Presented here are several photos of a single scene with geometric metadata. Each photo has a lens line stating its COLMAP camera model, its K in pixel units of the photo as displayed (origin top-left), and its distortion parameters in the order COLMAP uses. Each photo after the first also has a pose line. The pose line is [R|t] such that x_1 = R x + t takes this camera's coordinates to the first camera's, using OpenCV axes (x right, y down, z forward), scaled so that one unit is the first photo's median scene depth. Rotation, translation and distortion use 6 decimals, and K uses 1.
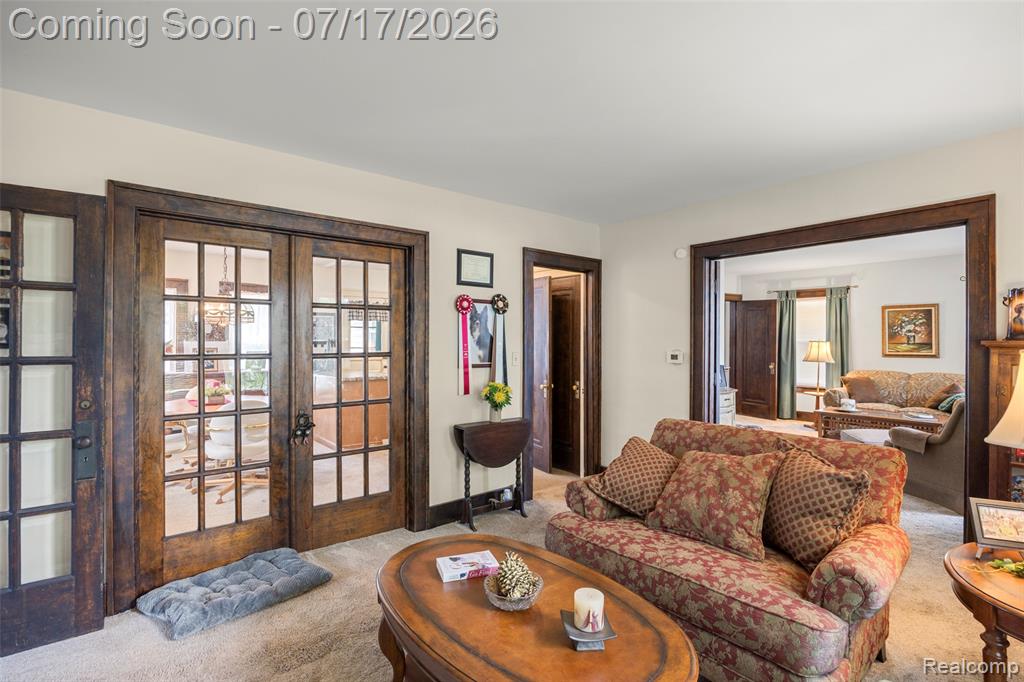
lens RADIAL K [[482.6, 0, 510.8], [0, 482.6, 340.3], [0, 0, 1]] dist [-0.010621, -0.000378]
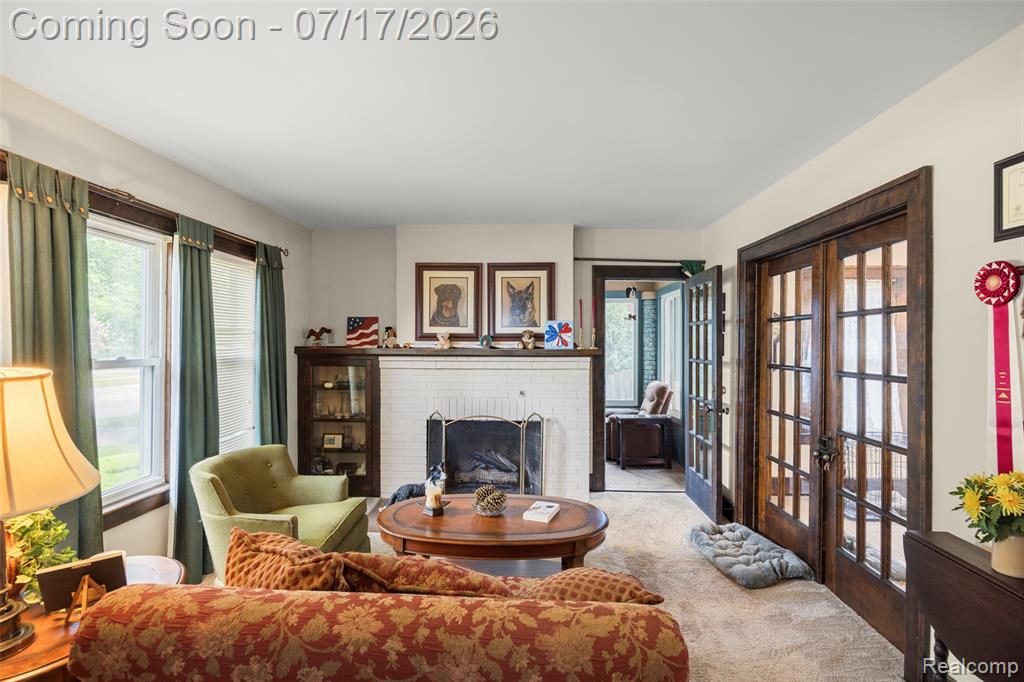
lens RADIAL K [[482.6, 0, 510.8], [0, 482.6, 340.3], [0, 0, 1]] dist [-0.010621, -0.000378]
pose [[-0.660985, -0.005904, -0.750376, 0.595650], [-0.007717, 0.999970, -0.001071, -0.019651], [0.750360, 0.005082, -0.661010, 1.069228]]
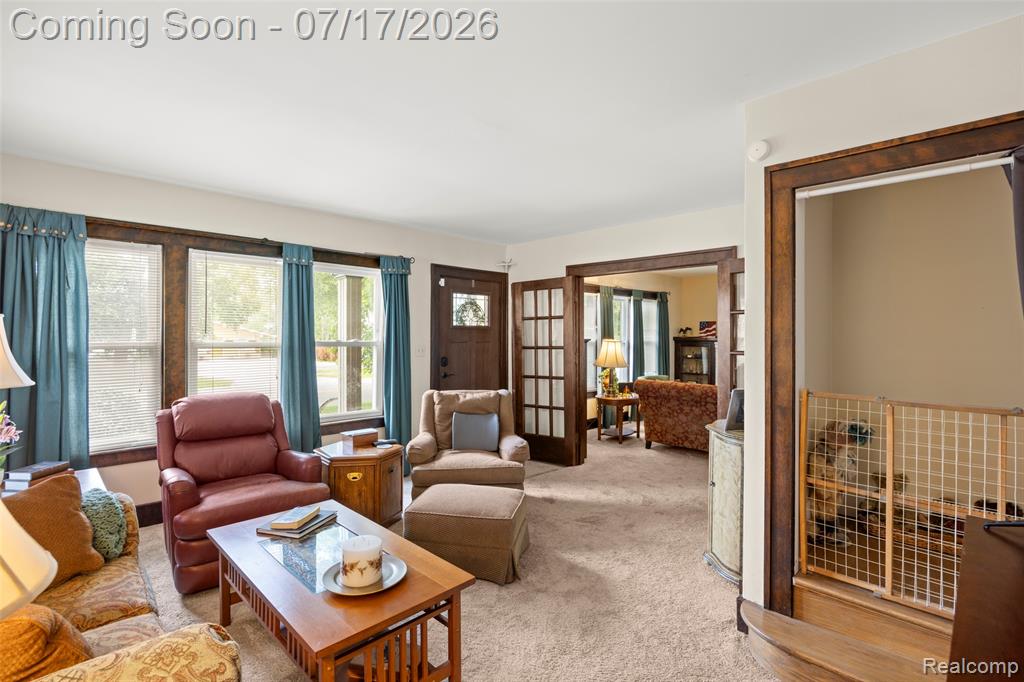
lens RADIAL K [[483.6, 0, 511.0], [0, 483.6, 337.1], [0, 0, 1]] dist [-0.001919, -0.000464]
pose [[-0.995726, 0.000470, -0.092360, 1.141448], [0.000018, 0.999988, 0.004893, -0.012323], [0.092361, 0.004871, -0.995714, 2.333803]]
